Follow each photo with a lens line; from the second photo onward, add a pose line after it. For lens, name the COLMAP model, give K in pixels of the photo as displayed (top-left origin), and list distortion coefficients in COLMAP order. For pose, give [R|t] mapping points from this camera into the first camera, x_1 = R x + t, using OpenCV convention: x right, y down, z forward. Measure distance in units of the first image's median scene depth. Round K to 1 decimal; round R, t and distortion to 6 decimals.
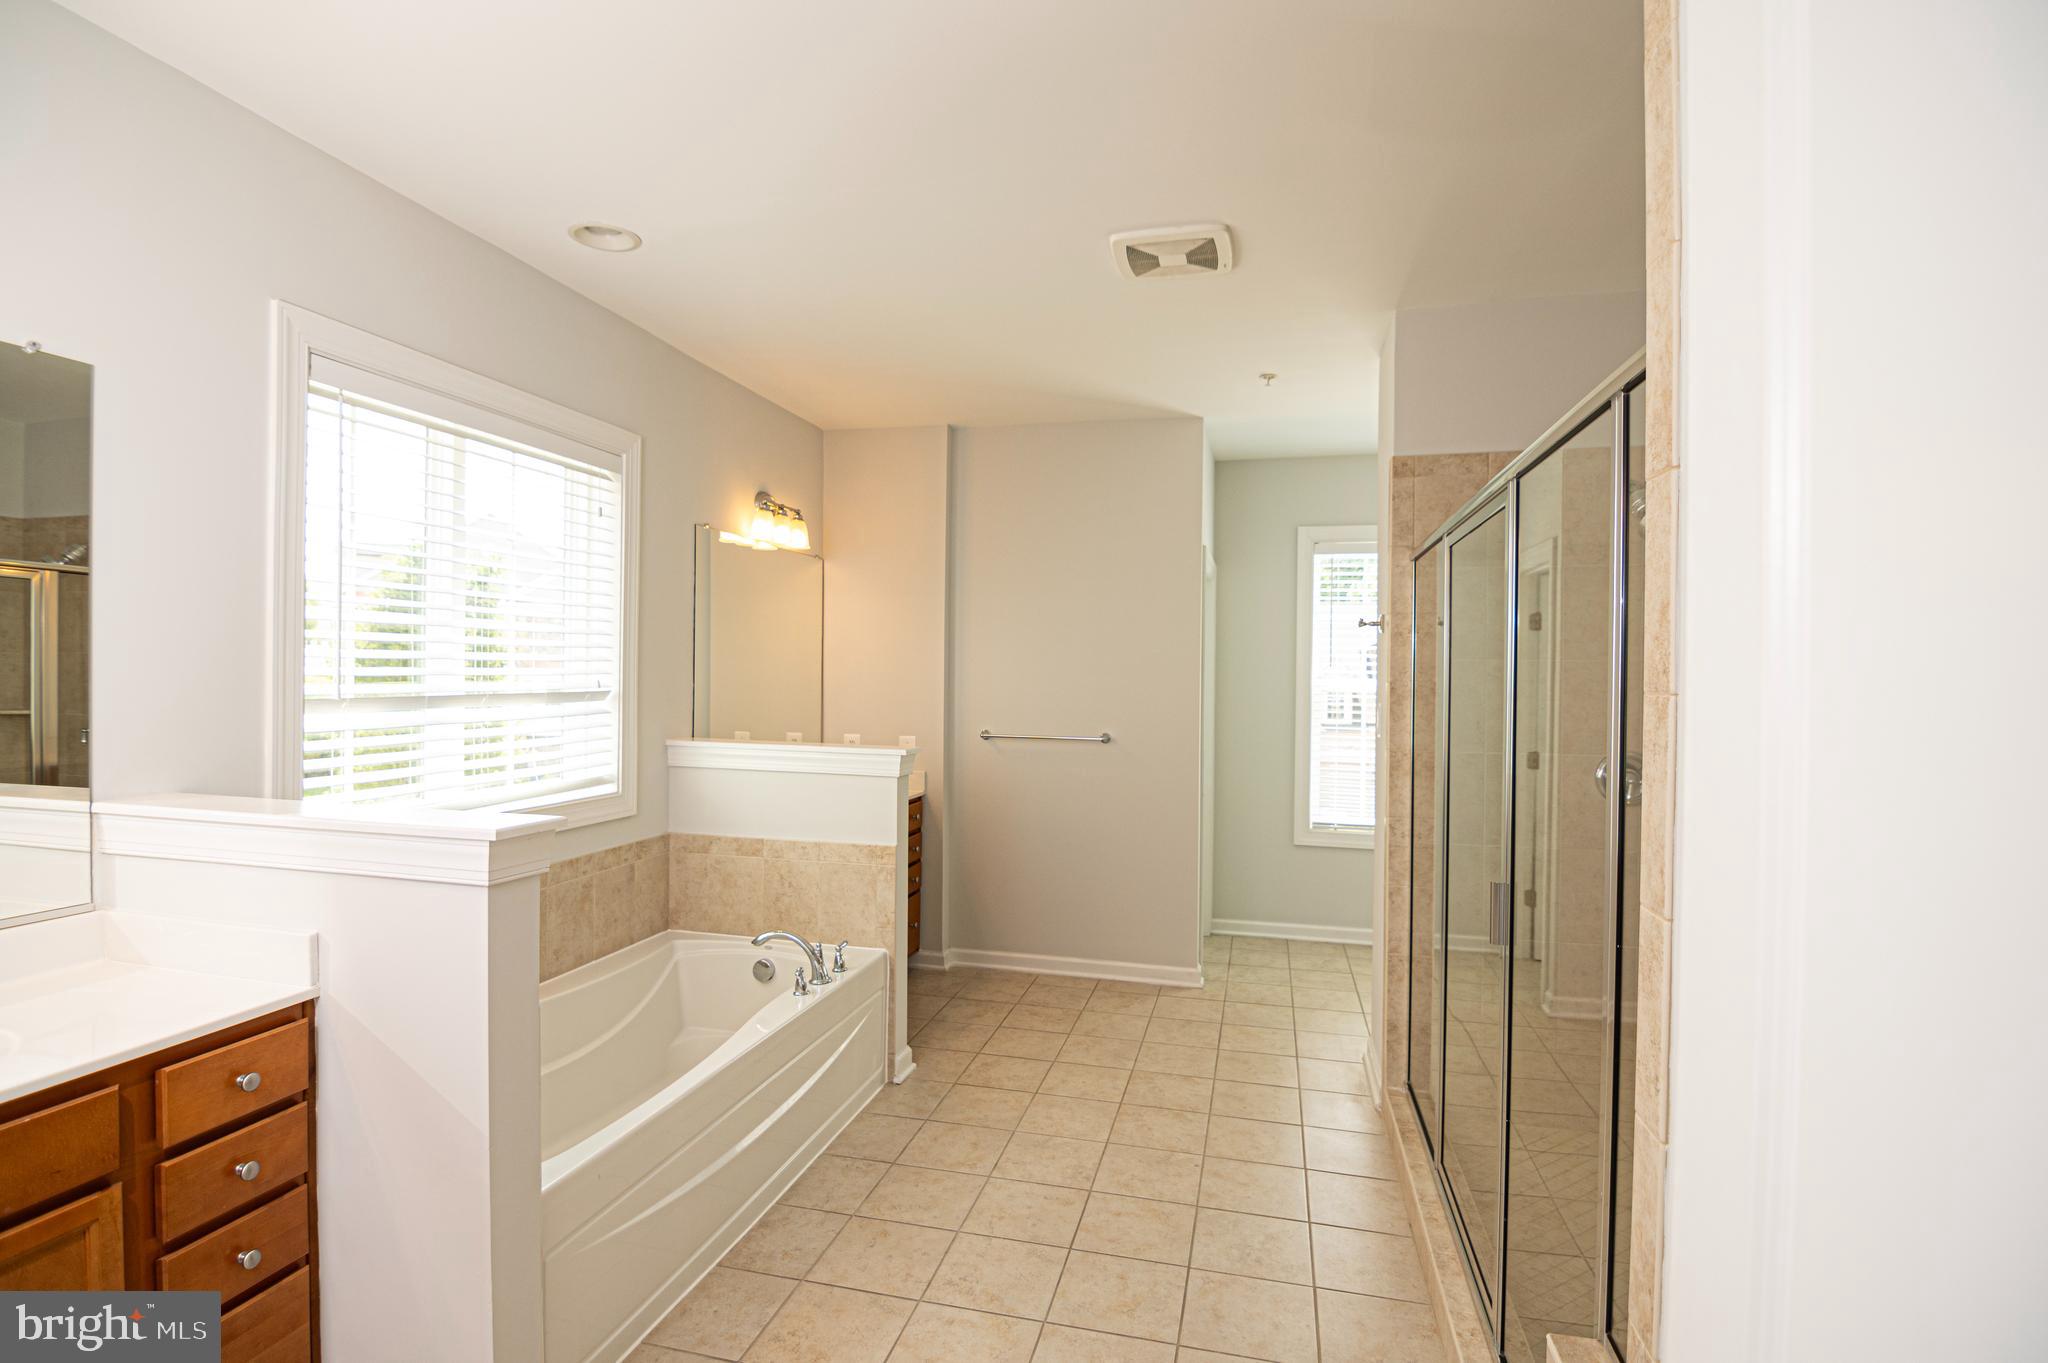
lens RADIAL K [[992.5, 0, 1024.7], [0, 992.5, 681.9], [0, 0, 1]] dist [-0.017046, -0.000538]
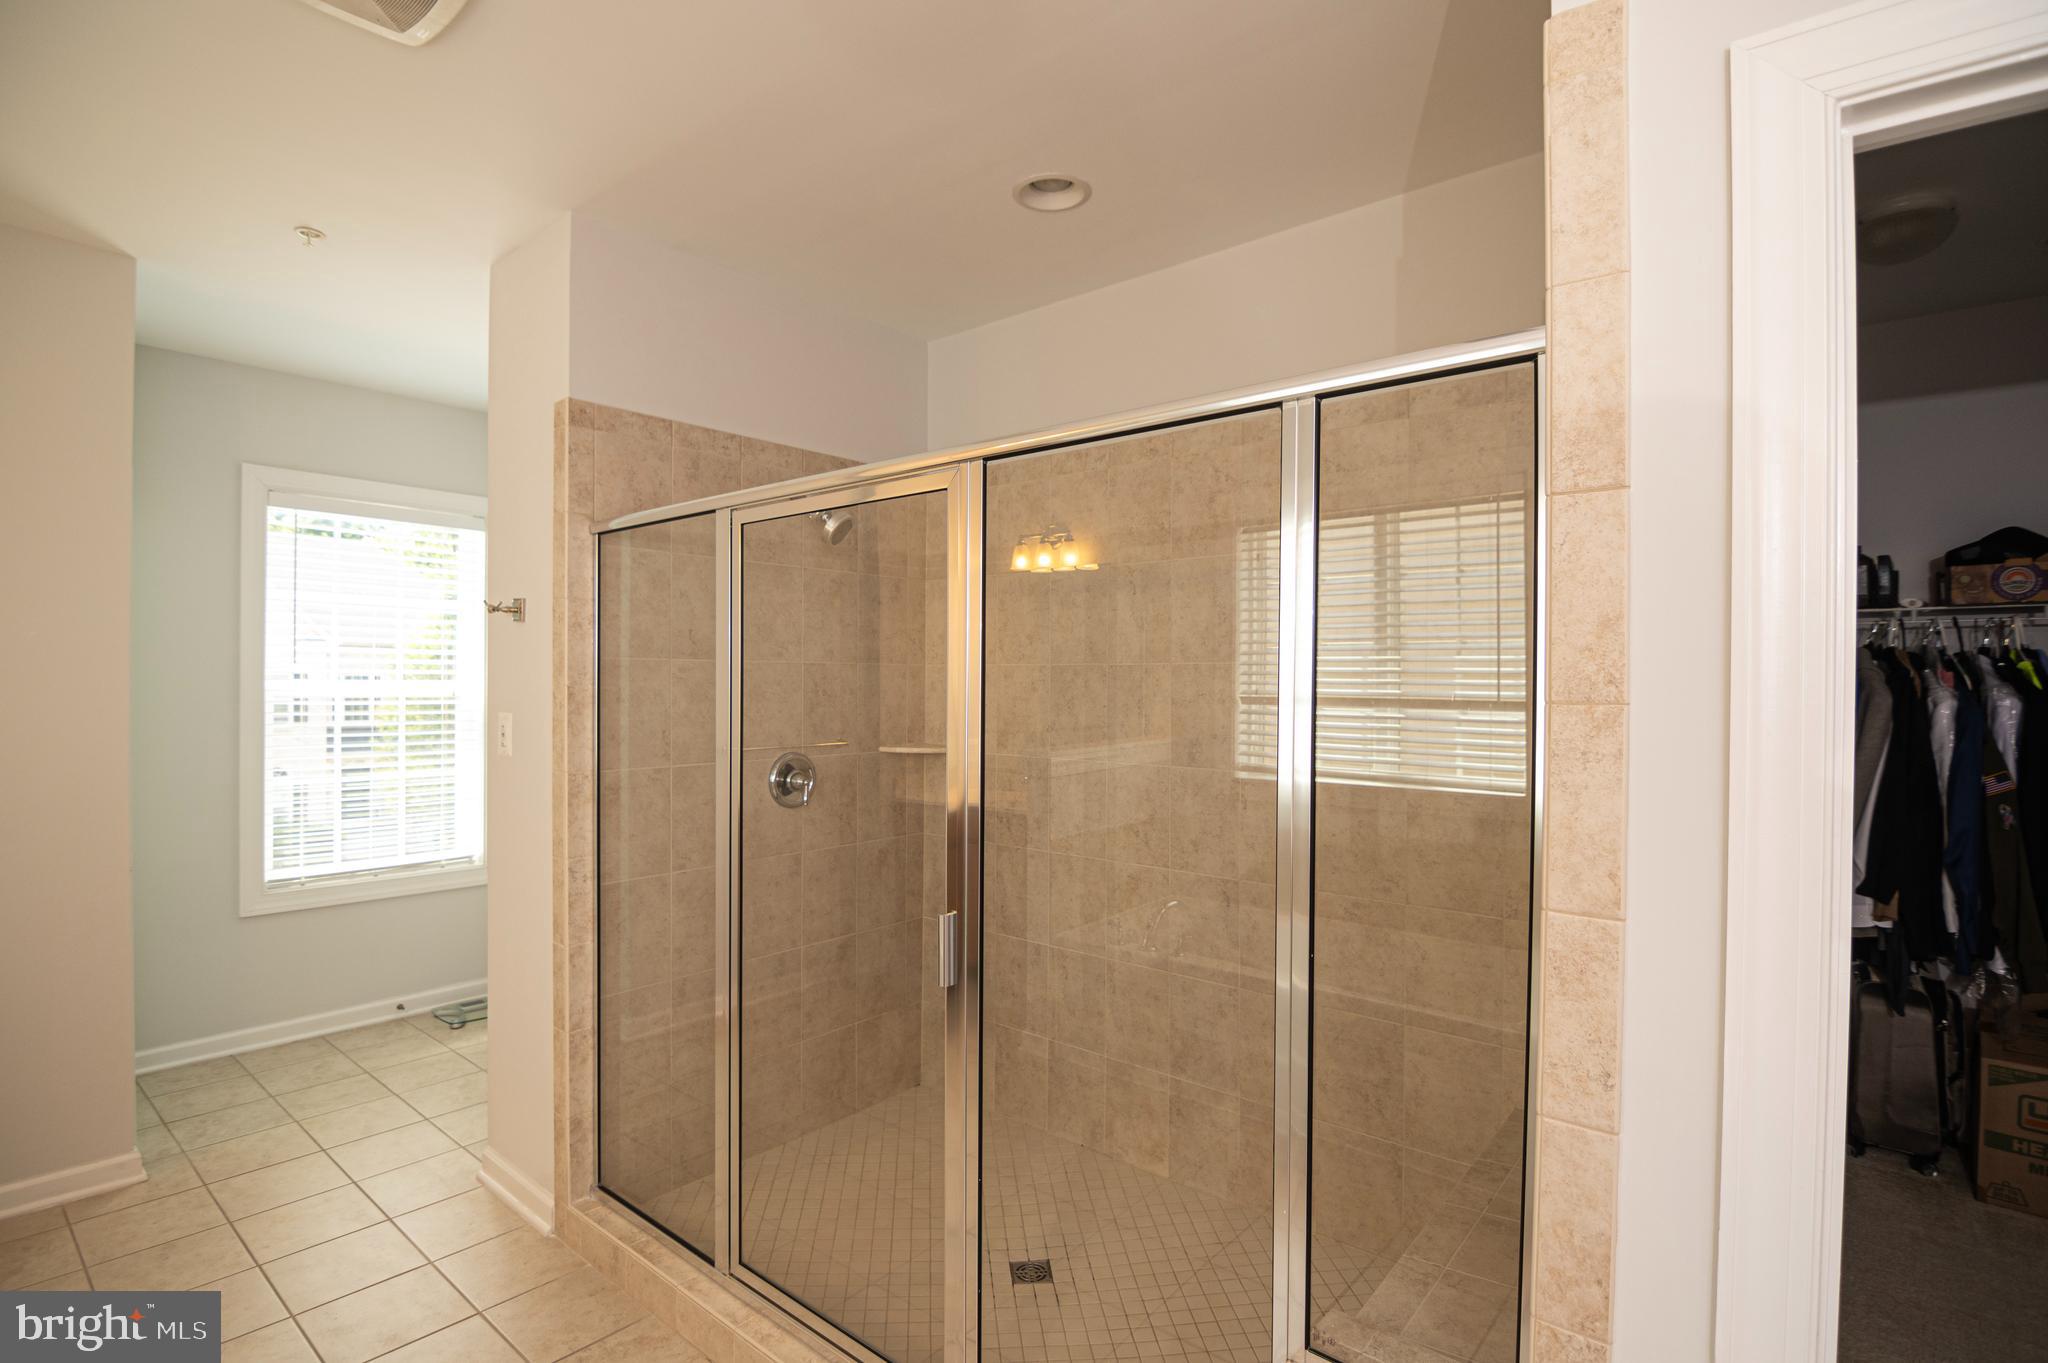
lens RADIAL K [[992.5, 0, 1027.4], [0, 992.5, 681.9], [0, 0, 1]] dist [-0.017046, -0.000538]
pose [[0.445185, -0.005090, 0.895424, -0.167958], [0.003058, 0.999987, 0.004164, -0.005109], [-0.895433, 0.000885, 0.445195, 0.327459]]
